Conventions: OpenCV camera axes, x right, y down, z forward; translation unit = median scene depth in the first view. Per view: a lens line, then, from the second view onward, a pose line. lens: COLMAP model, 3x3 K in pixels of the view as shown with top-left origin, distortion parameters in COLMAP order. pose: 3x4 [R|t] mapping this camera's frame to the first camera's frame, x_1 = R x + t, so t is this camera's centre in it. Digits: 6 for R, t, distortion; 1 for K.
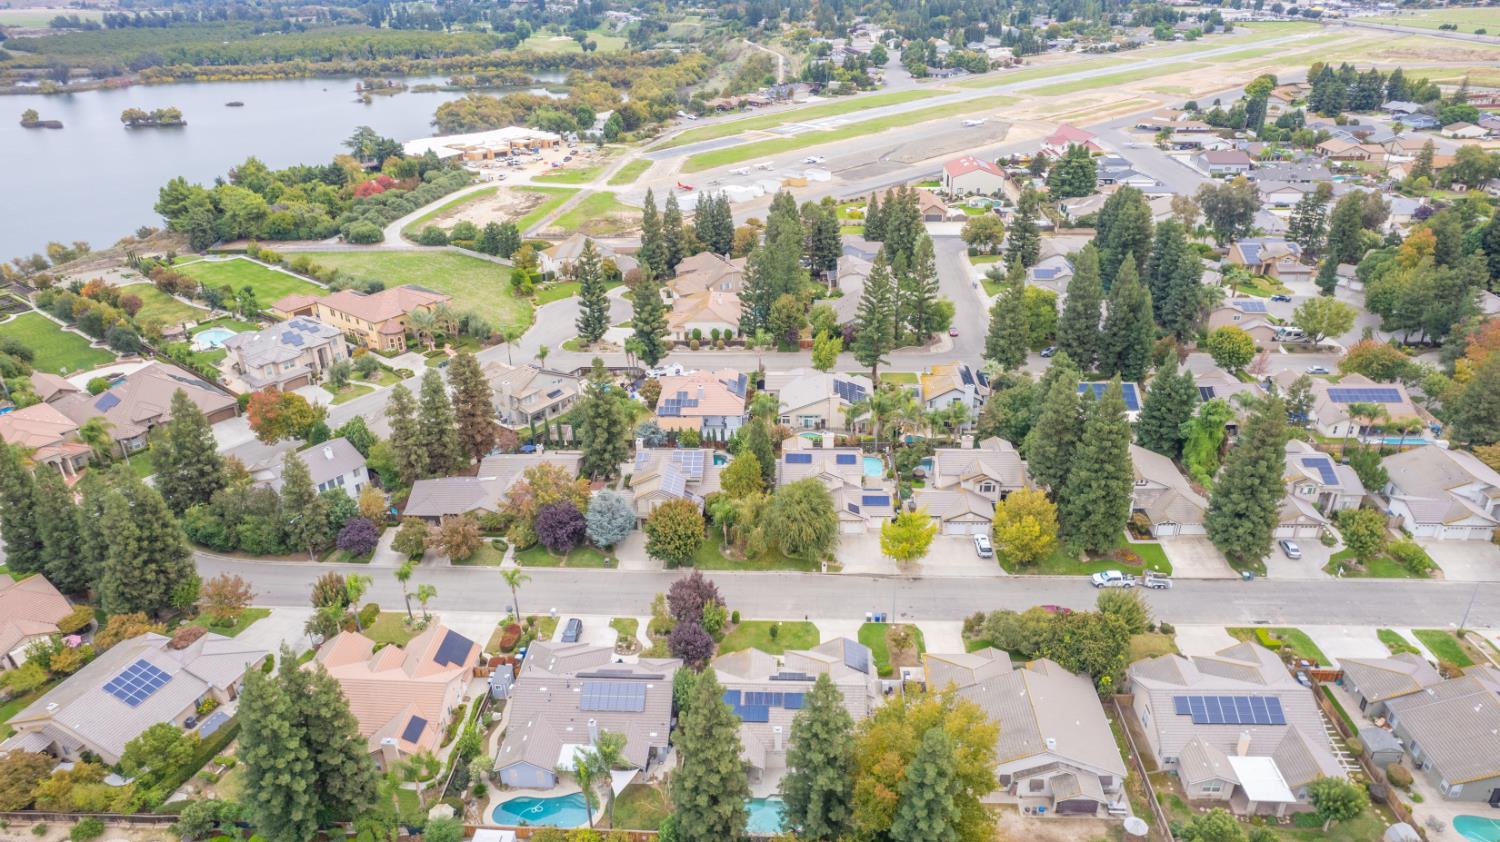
lens RADIAL K [[973.6, 0, 750.0], [0, 973.6, 421.0], [0, 0, 1]] dist [-0.086246, 0.079261]
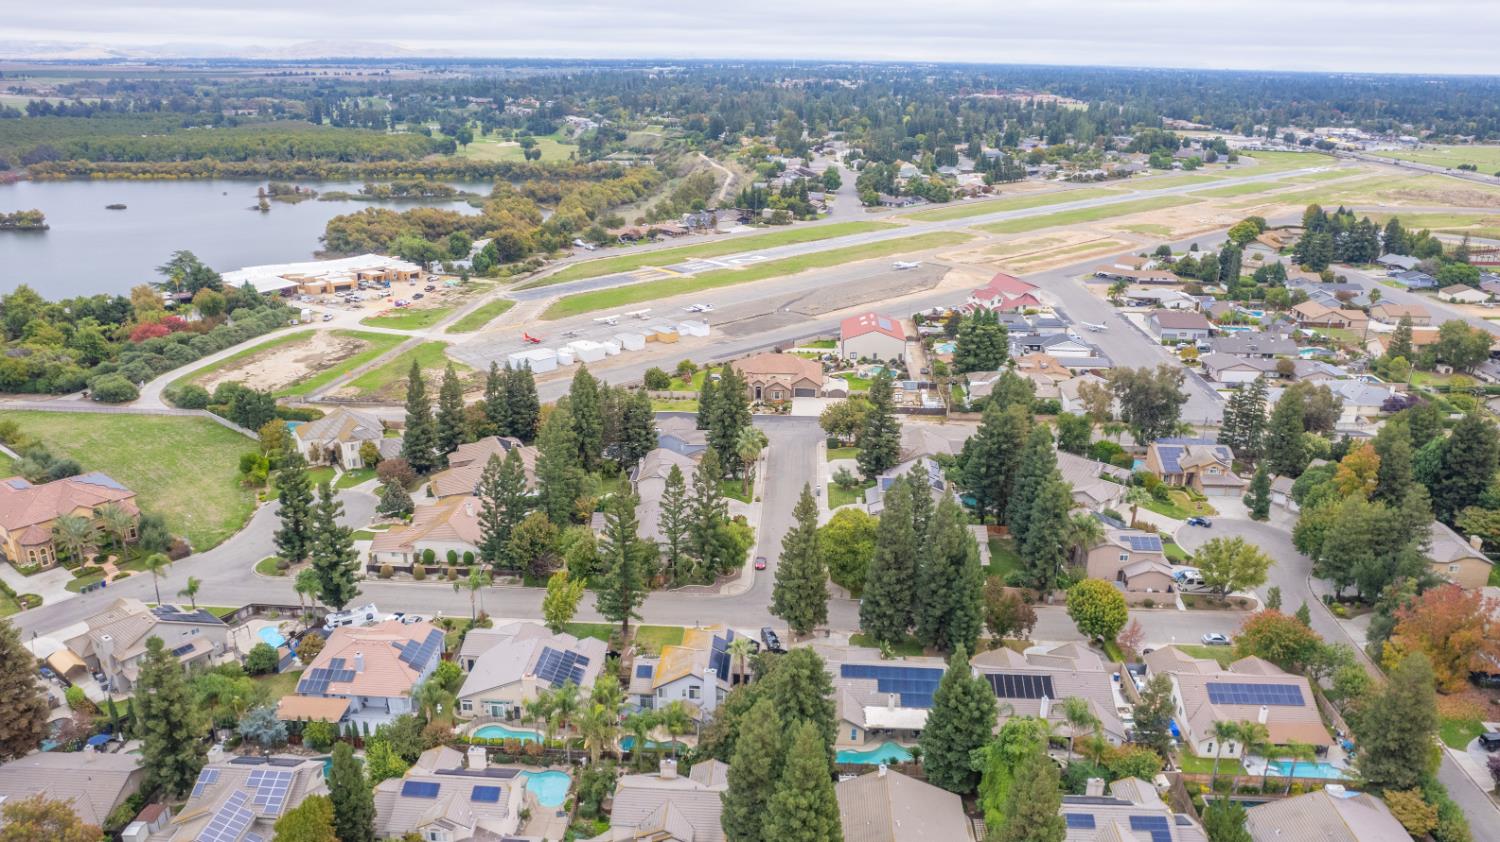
lens RADIAL K [[1084.5, 0, 750.0], [0, 1084.5, 421.0], [0, 0, 1]] dist [-0.072135, 0.053300]
pose [[0.999514, 0.030505, 0.006407, 0.101898], [-0.029442, 0.991417, -0.127382, -0.049900], [-0.010238, 0.127131, 0.991833, 0.067429]]
